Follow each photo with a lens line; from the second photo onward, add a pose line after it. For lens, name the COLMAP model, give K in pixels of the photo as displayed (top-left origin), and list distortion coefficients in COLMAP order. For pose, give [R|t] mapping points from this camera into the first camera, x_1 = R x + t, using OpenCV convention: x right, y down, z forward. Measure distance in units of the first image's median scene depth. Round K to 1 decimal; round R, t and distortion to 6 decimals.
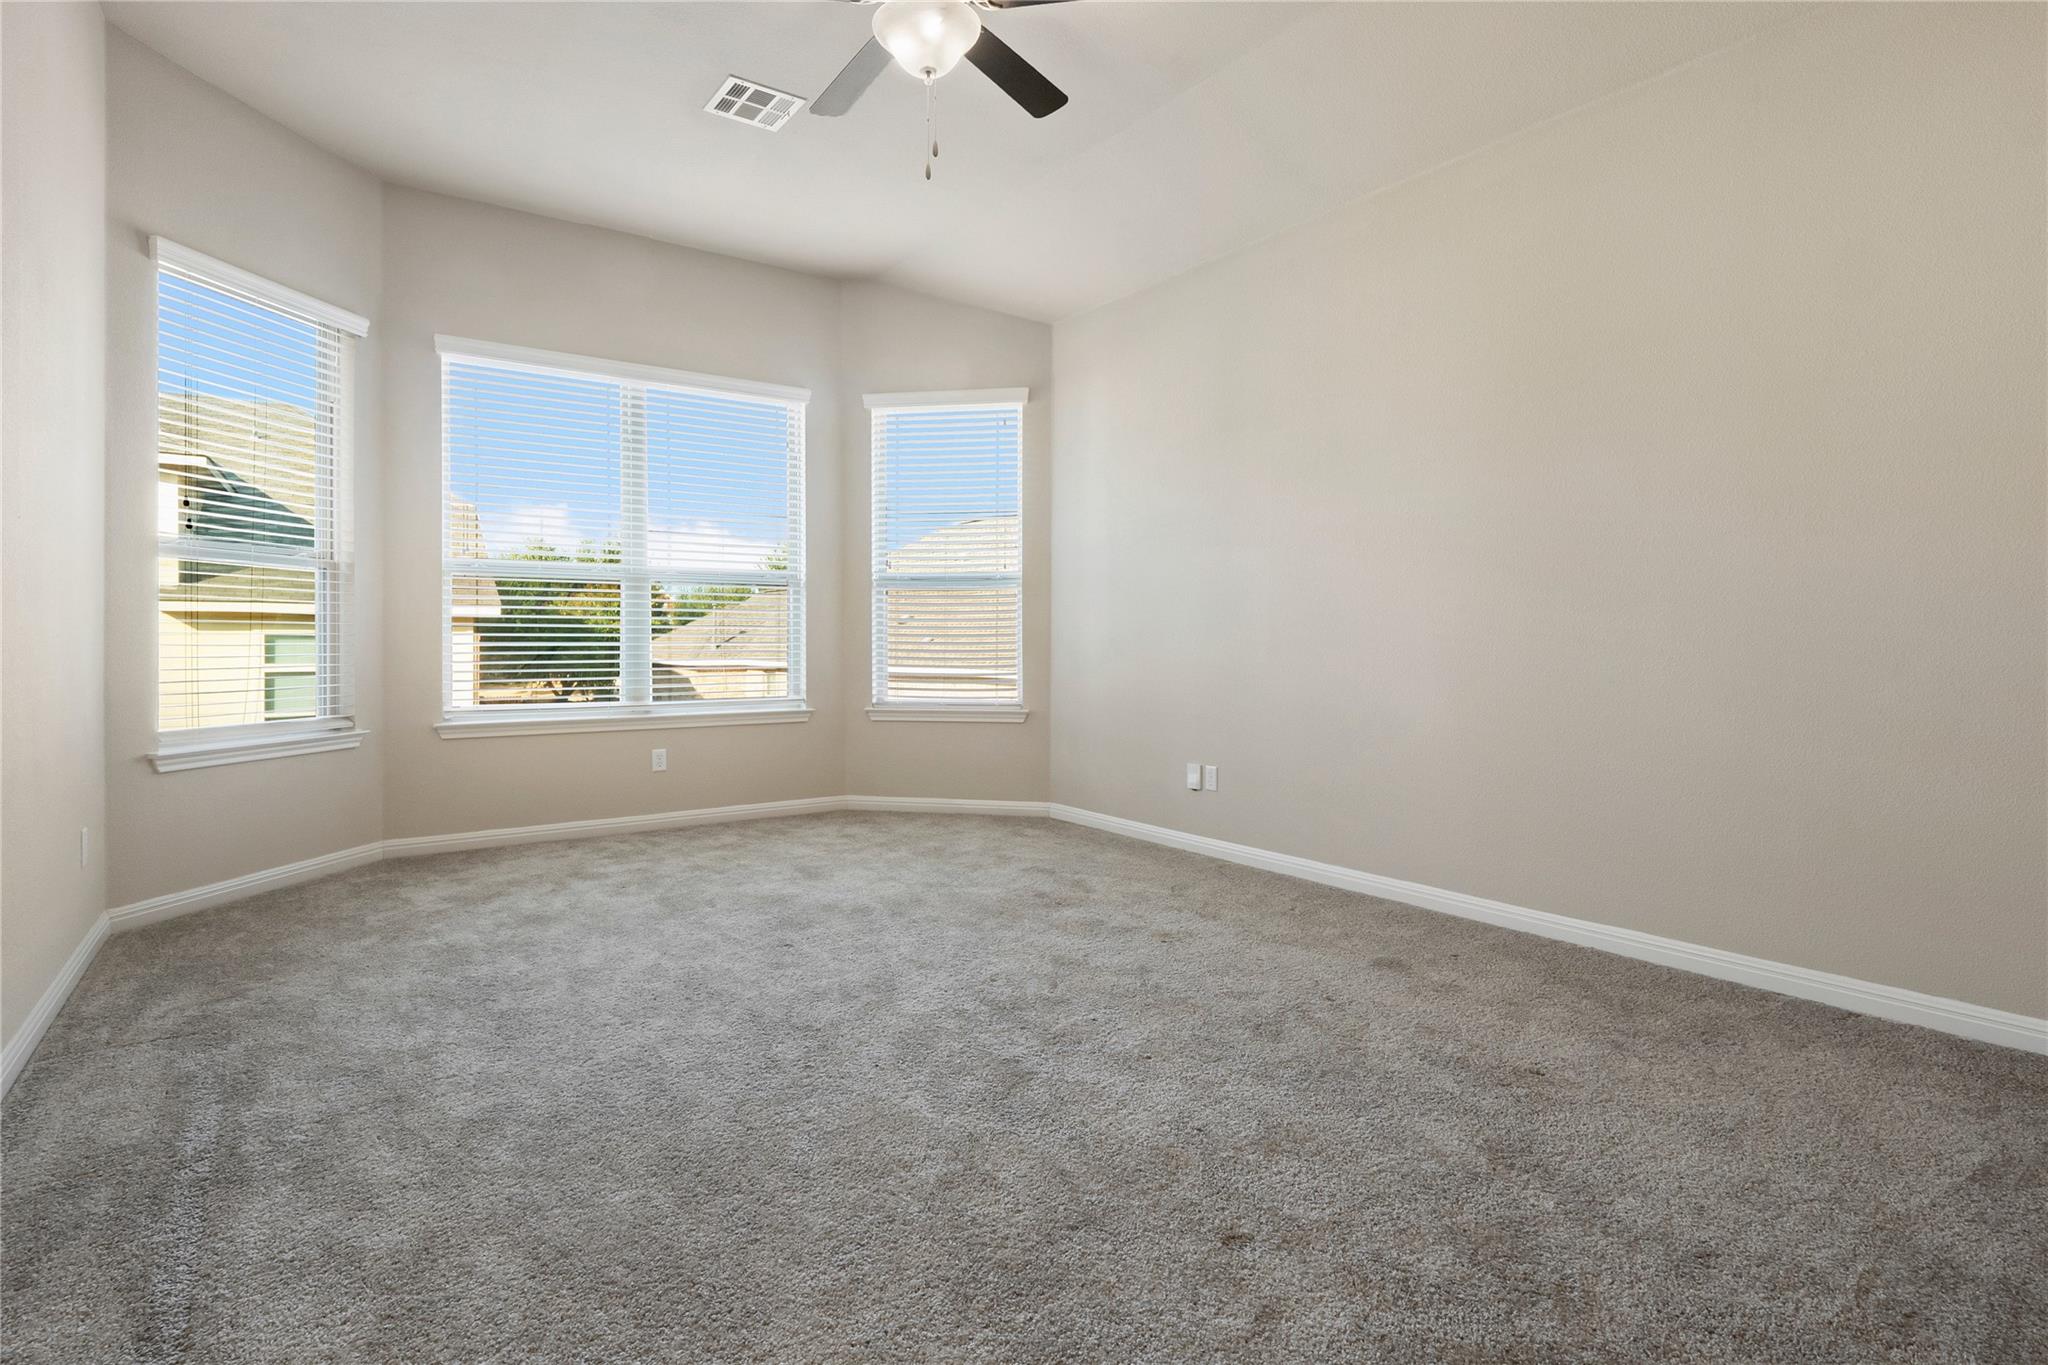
lens RADIAL K [[999.8, 0, 1023.3], [0, 999.8, 668.1], [0, 0, 1]] dist [-0.009925, -0.001019]
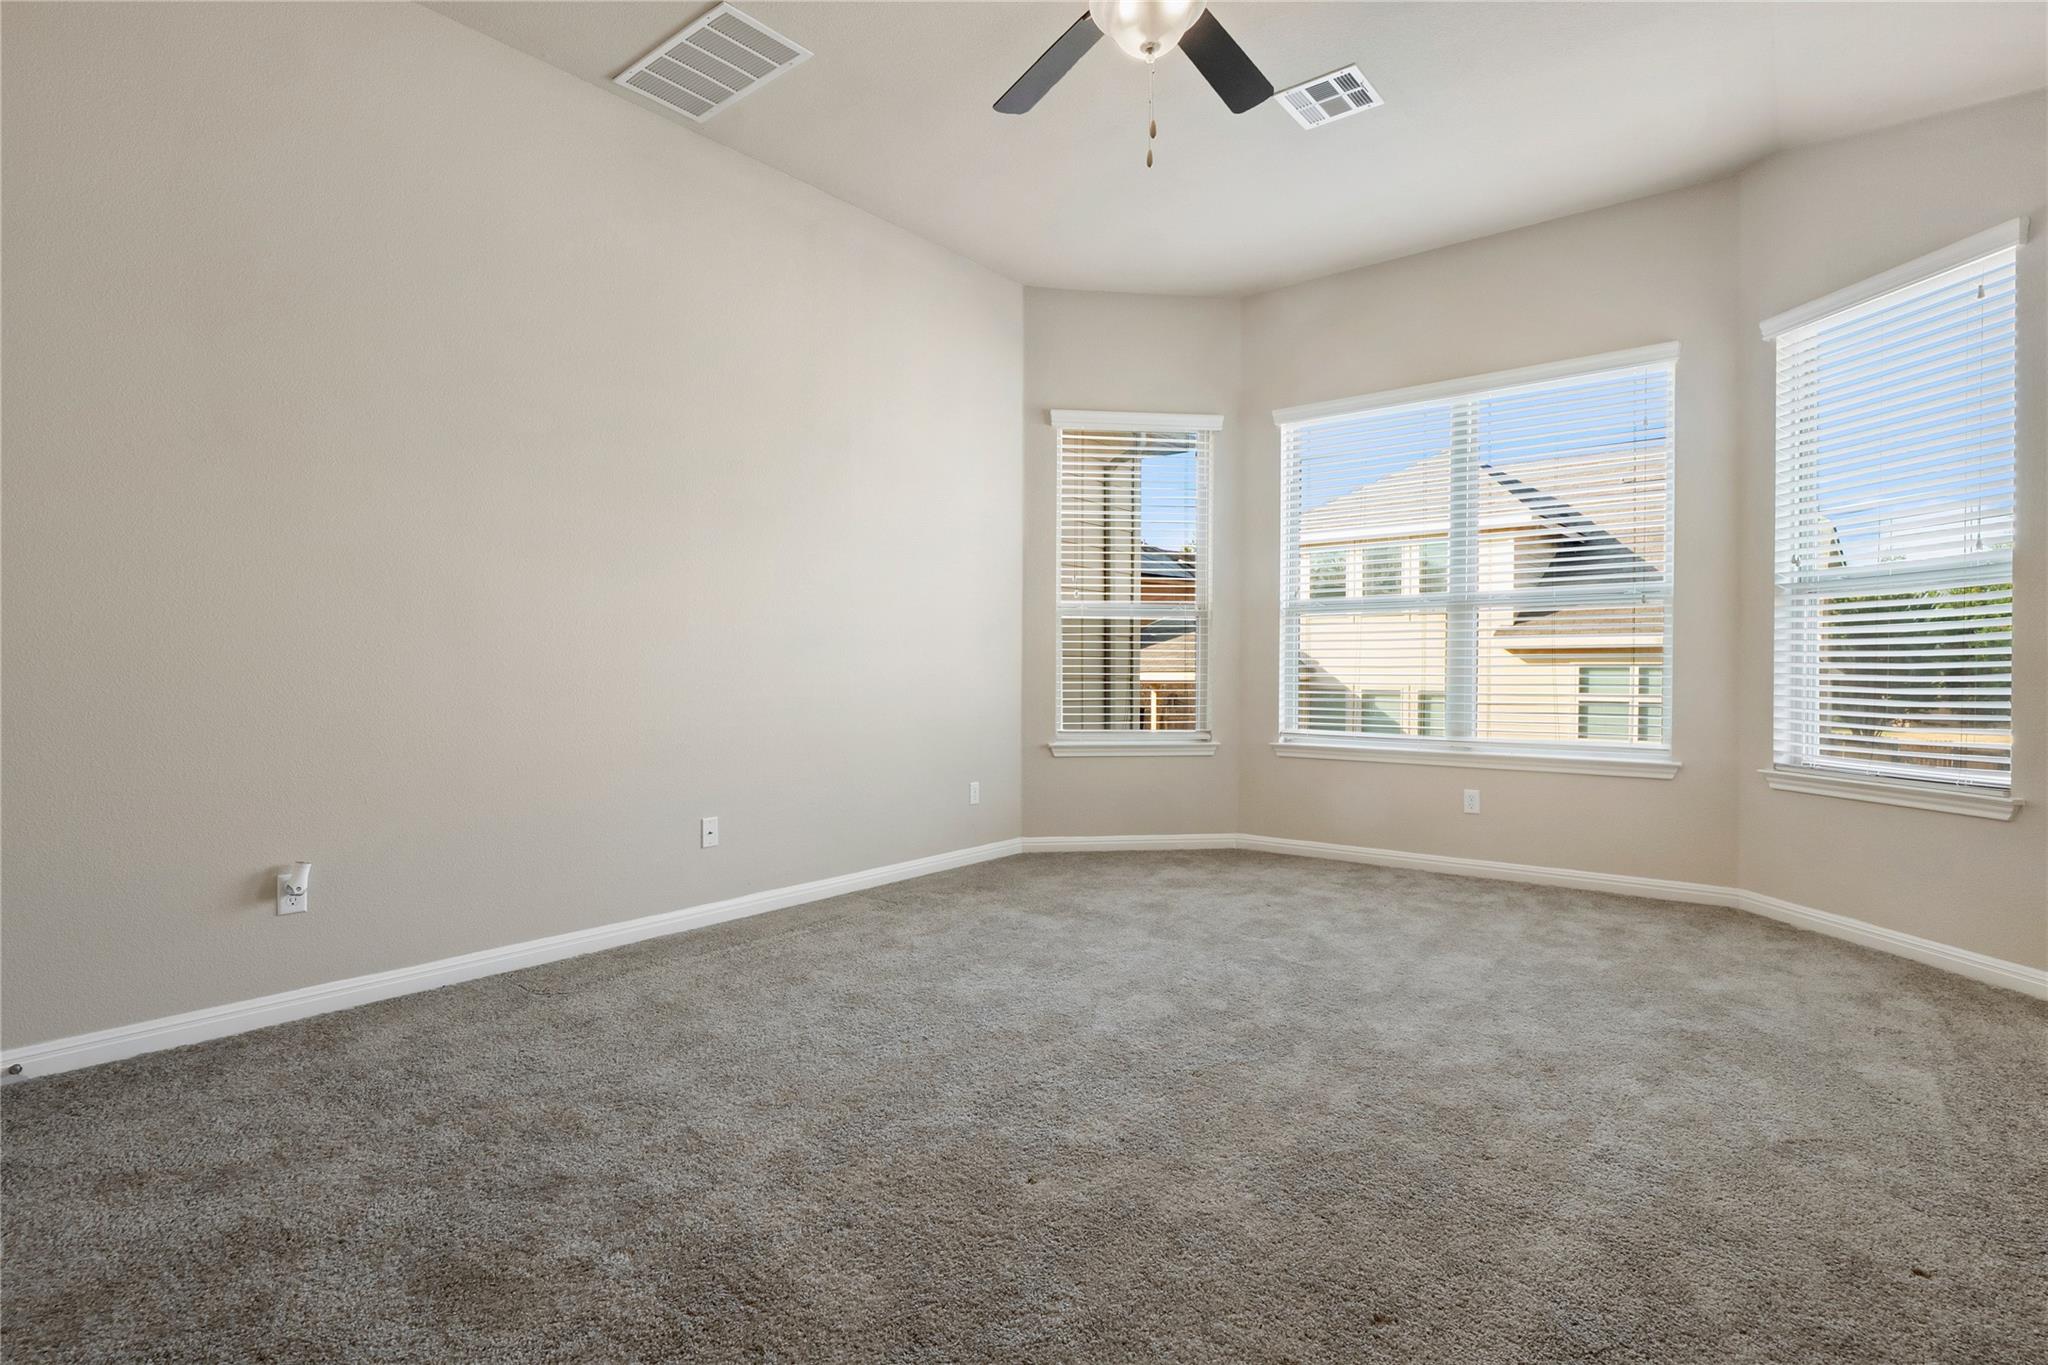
lens RADIAL K [[999.8, 0, 1025.6], [0, 999.8, 692.8], [0, 0, 1]] dist [-0.009925, -0.001019]
pose [[0.285011, 0.020814, -0.958298, 0.360011], [-0.028256, 0.999512, 0.013306, -0.008174], [0.958108, 0.023285, 0.285460, 0.305262]]
